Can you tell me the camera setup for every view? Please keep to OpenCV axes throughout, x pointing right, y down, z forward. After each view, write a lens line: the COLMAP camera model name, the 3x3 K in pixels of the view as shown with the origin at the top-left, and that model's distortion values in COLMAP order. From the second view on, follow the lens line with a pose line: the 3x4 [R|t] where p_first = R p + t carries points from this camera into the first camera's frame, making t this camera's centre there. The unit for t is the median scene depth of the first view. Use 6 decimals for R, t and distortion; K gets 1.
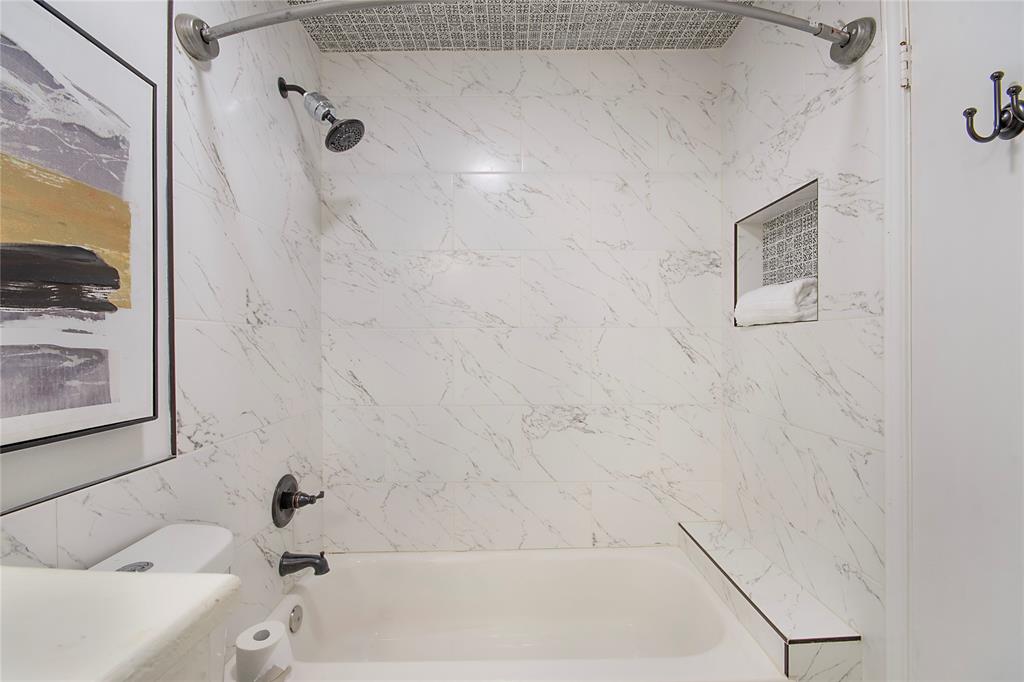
lens RADIAL K [[454.8, 0, 512.5], [0, 454.8, 343.8], [0, 0, 1]] dist [0.005192, -0.001840]
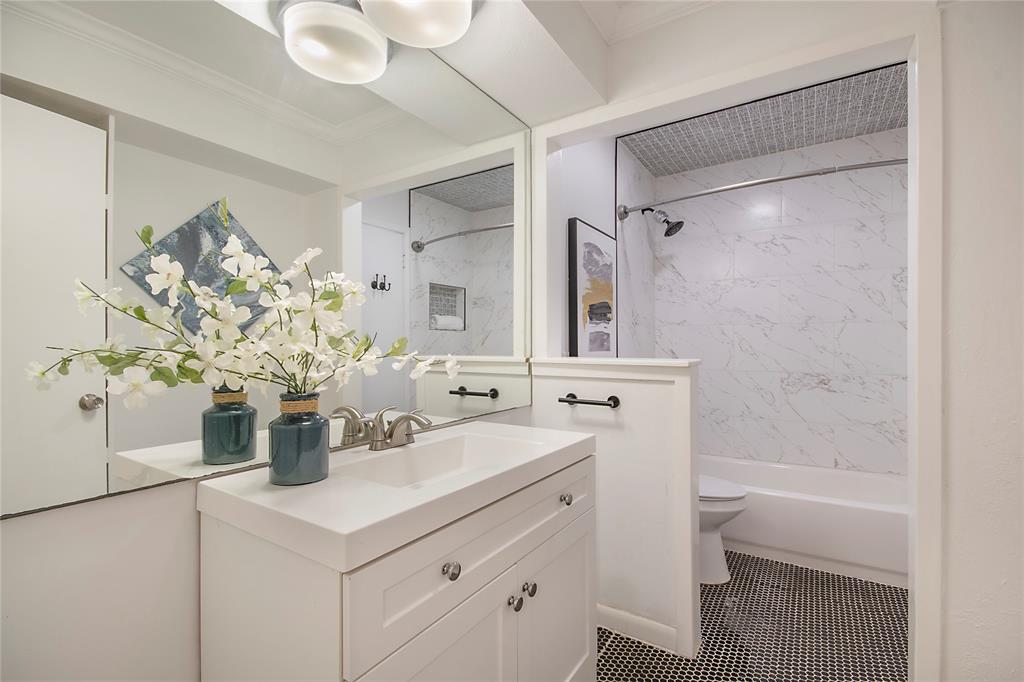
lens RADIAL K [[454.8, 0, 509.6], [0, 454.8, 346.1], [0, 0, 1]] dist [0.005192, -0.001840]
pose [[0.830996, 0.006364, -0.556242, 0.119063], [-0.004115, 0.999978, 0.005292, 0.038724], [0.556263, -0.002109, 0.831003, -0.872577]]
